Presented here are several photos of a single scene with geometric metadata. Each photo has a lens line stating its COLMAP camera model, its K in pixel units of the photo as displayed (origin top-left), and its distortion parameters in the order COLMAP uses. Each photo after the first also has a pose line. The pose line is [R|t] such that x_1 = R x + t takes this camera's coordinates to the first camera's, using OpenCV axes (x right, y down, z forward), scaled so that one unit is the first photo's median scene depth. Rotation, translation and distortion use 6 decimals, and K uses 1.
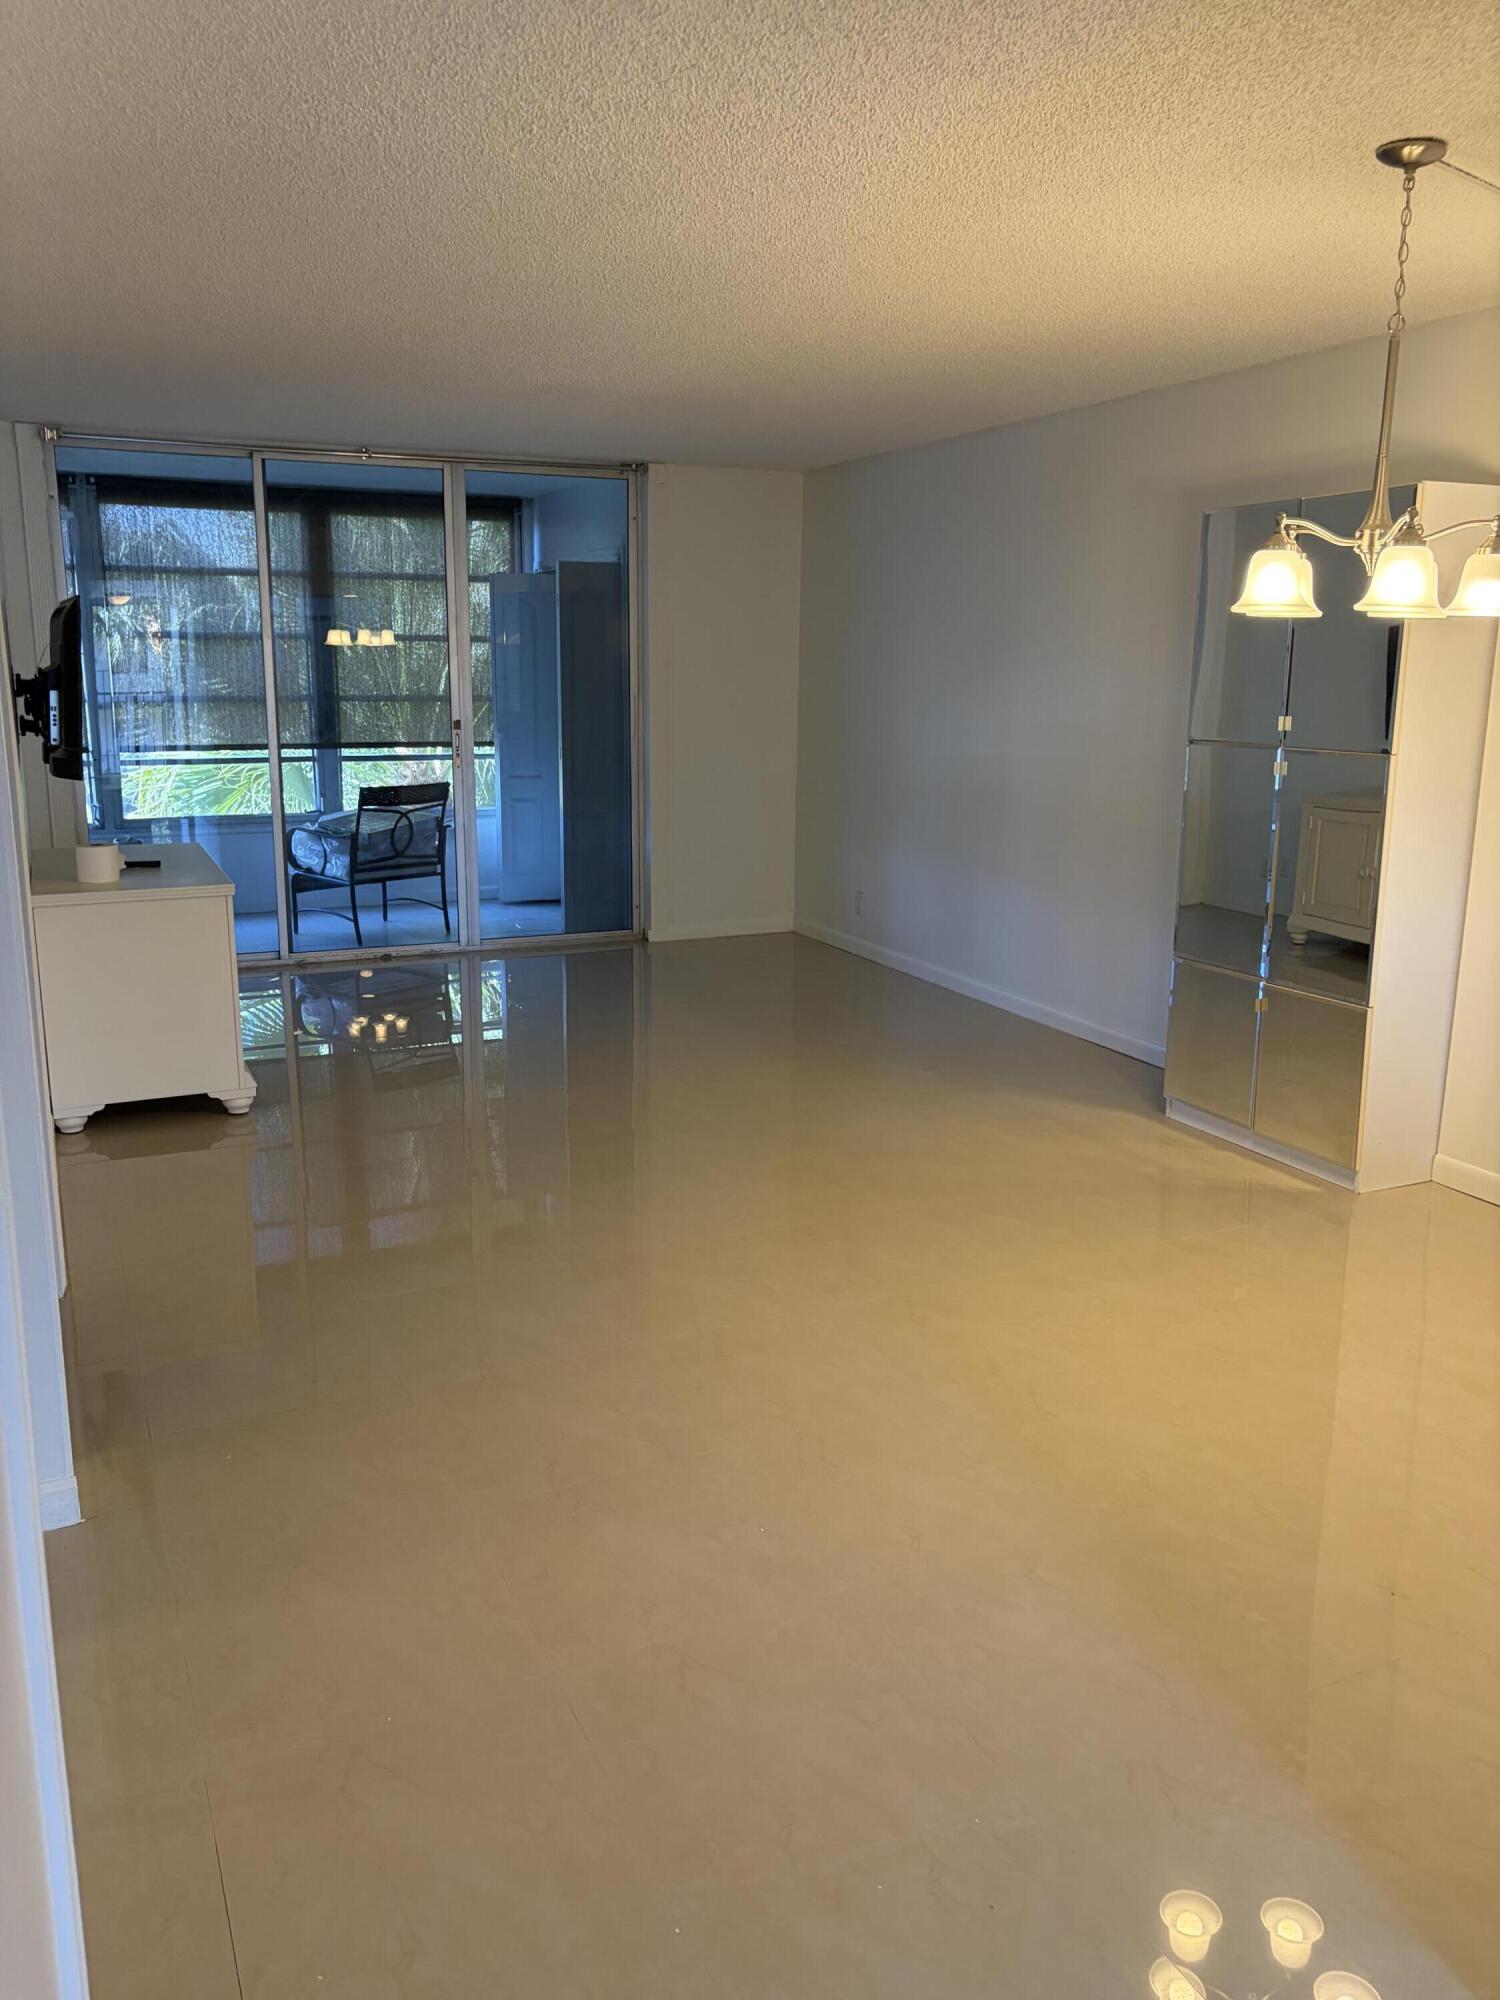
lens RADIAL K [[1500.2, 0, 750.0], [0, 1500.2, 1000.0], [0, 0, 1]] dist [-0.059350, 0.001075]
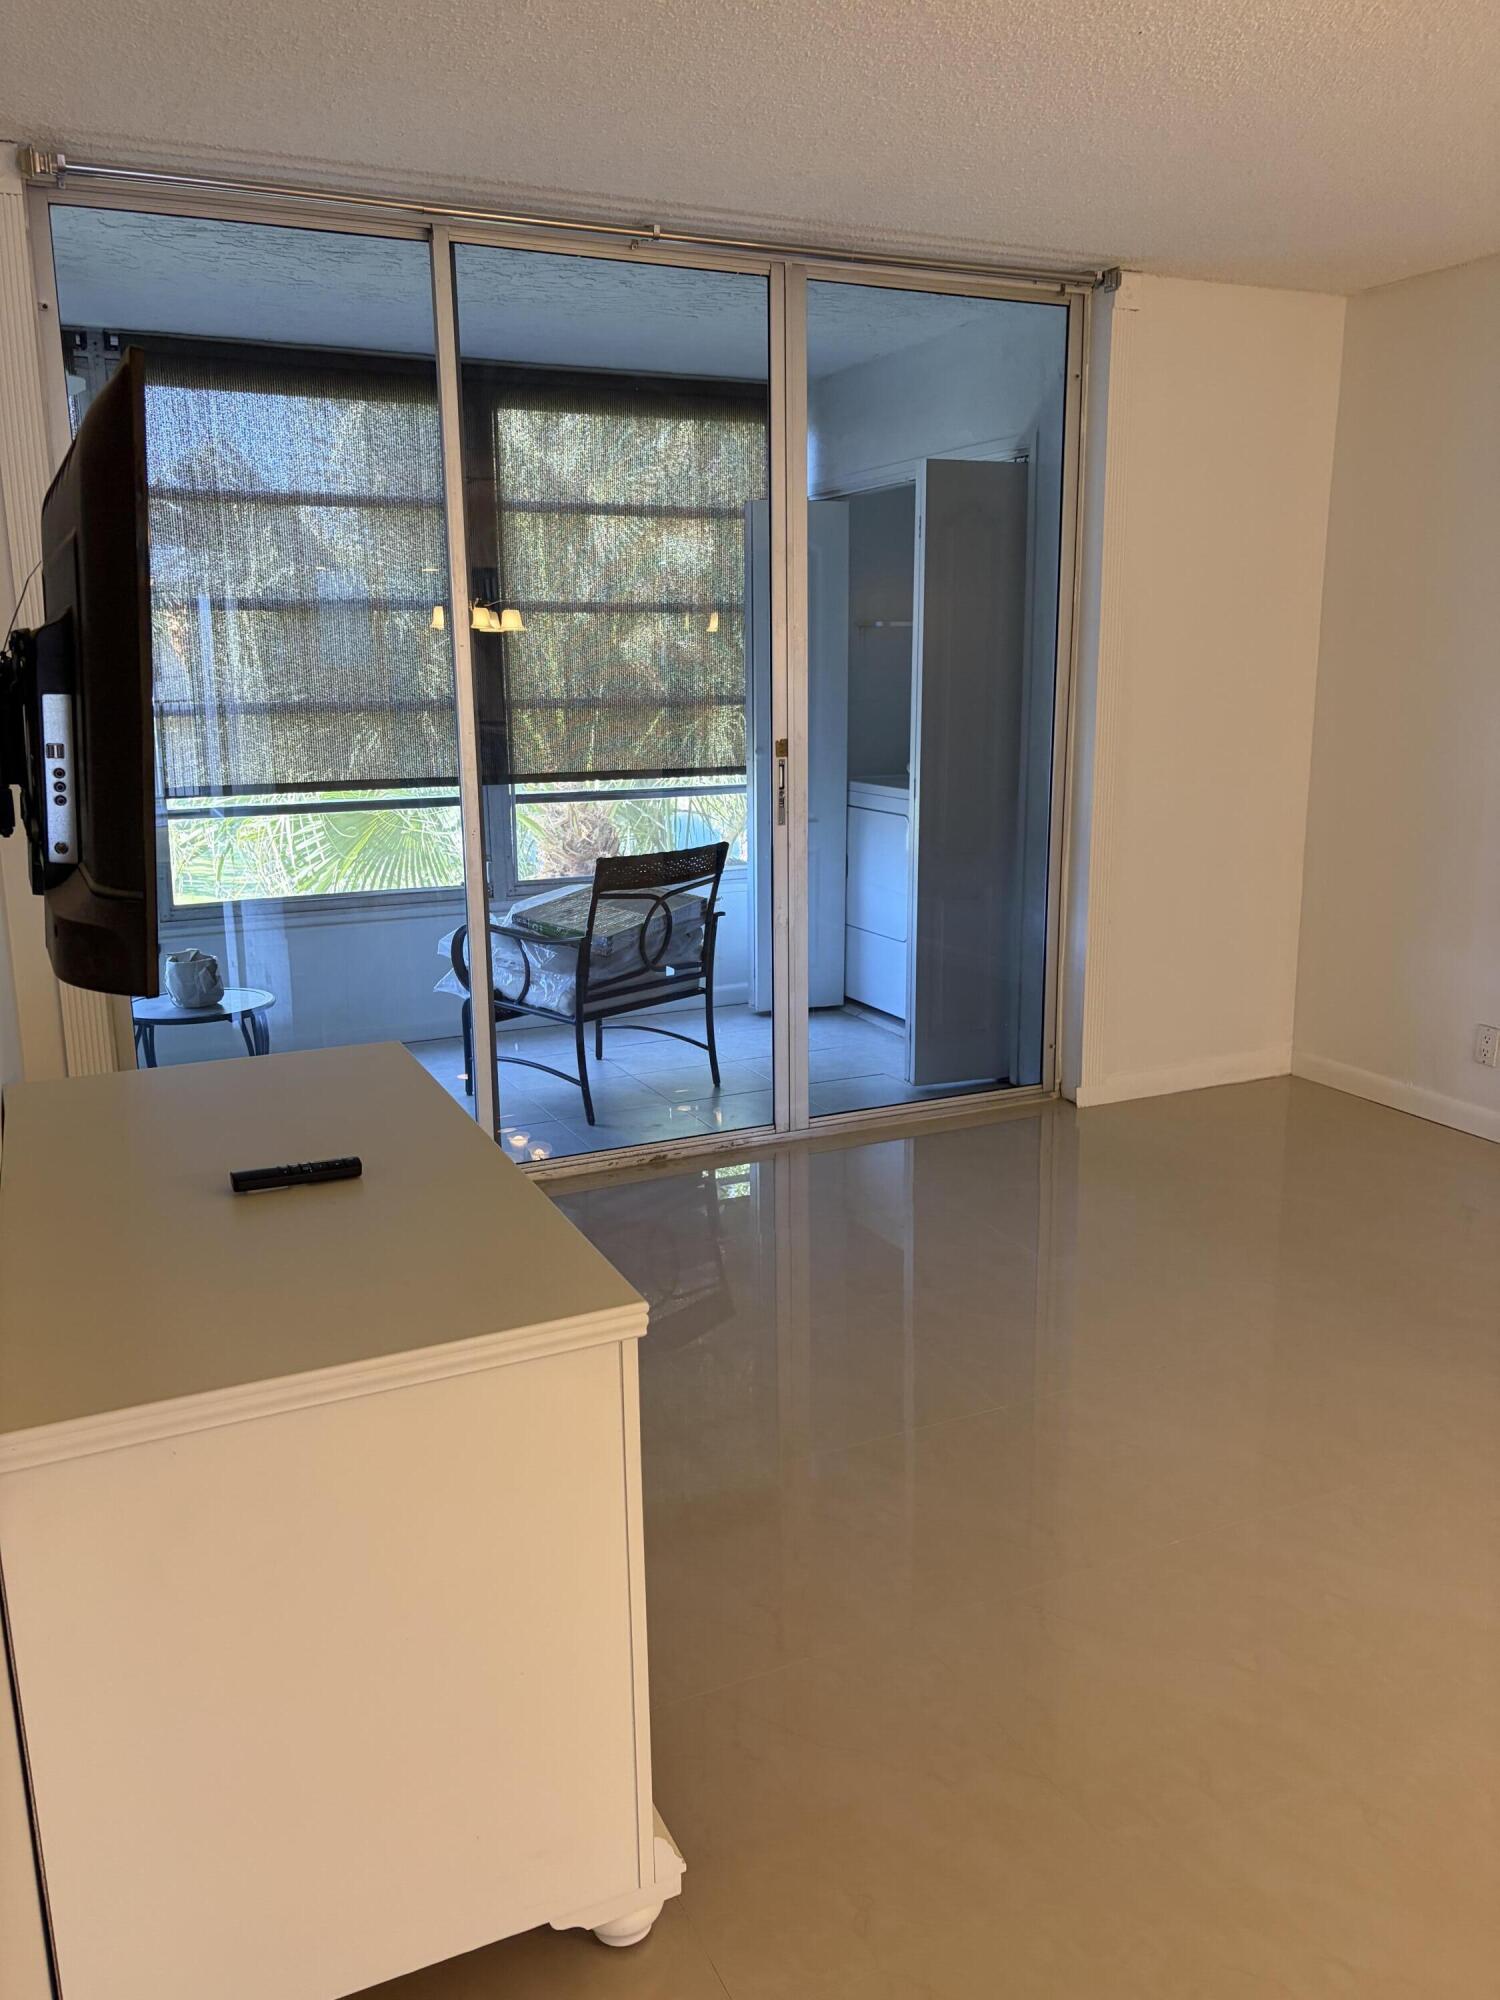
lens RADIAL K [[1530.3, 0, 750.0], [0, 1530.3, 1000.0], [0, 0, 1]] dist [0.001108, -0.071755]
pose [[0.999698, -0.018450, -0.016212, -0.186403], [0.018377, 0.999820, -0.004623, -0.080949], [0.016294, 0.004324, 0.999858, 0.395474]]
